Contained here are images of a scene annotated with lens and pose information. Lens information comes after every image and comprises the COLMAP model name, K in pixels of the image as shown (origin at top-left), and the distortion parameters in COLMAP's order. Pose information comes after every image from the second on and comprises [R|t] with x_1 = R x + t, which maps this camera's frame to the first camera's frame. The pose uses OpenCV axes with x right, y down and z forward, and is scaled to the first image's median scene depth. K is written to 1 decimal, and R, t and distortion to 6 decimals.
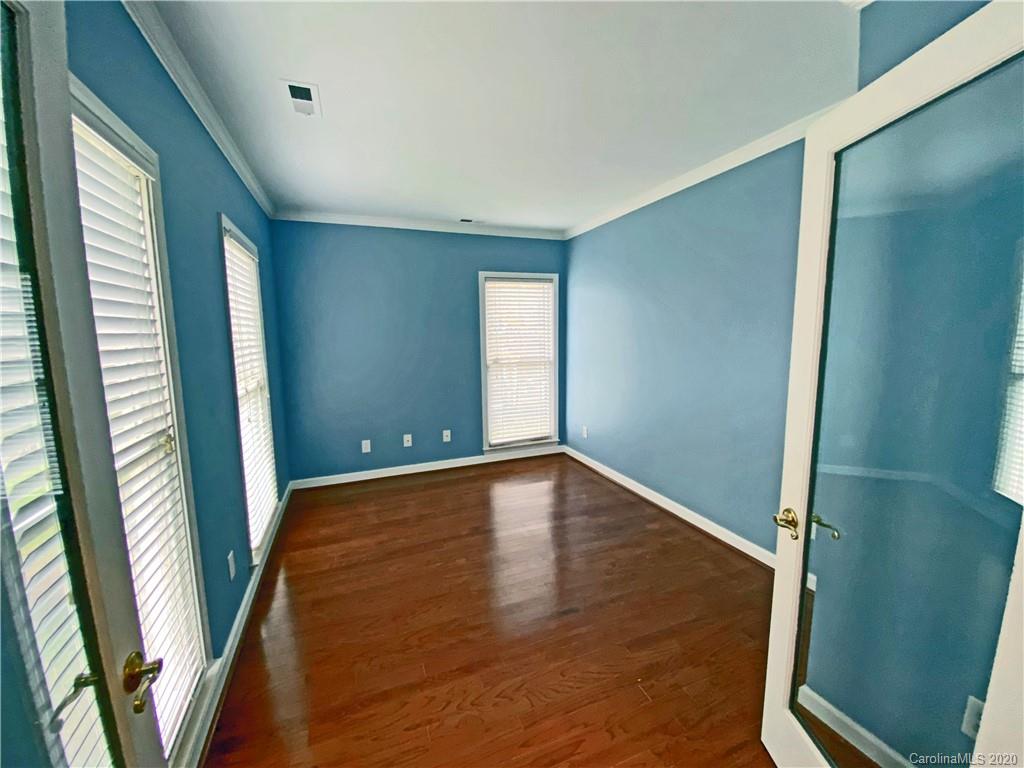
lens RADIAL K [[411.3, 0, 506.0], [0, 411.3, 385.1], [0, 0, 1]] dist [0.018373, -0.017135]
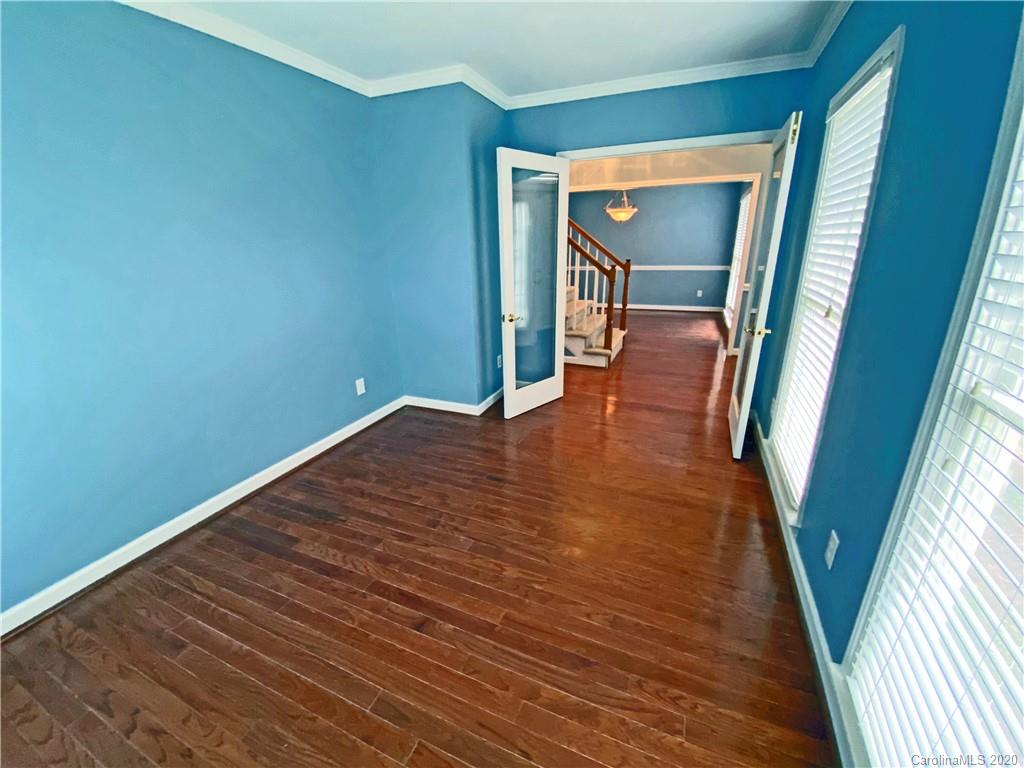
lens RADIAL K [[411.6, 0, 509.5], [0, 411.6, 384.1], [0, 0, 1]] dist [0.018293, -0.021125]
pose [[-0.710659, -0.216176, 0.669501, -0.474872], [0.116107, 0.902536, 0.414667, -0.160482], [-0.693889, 0.372421, -0.616296, 1.206431]]
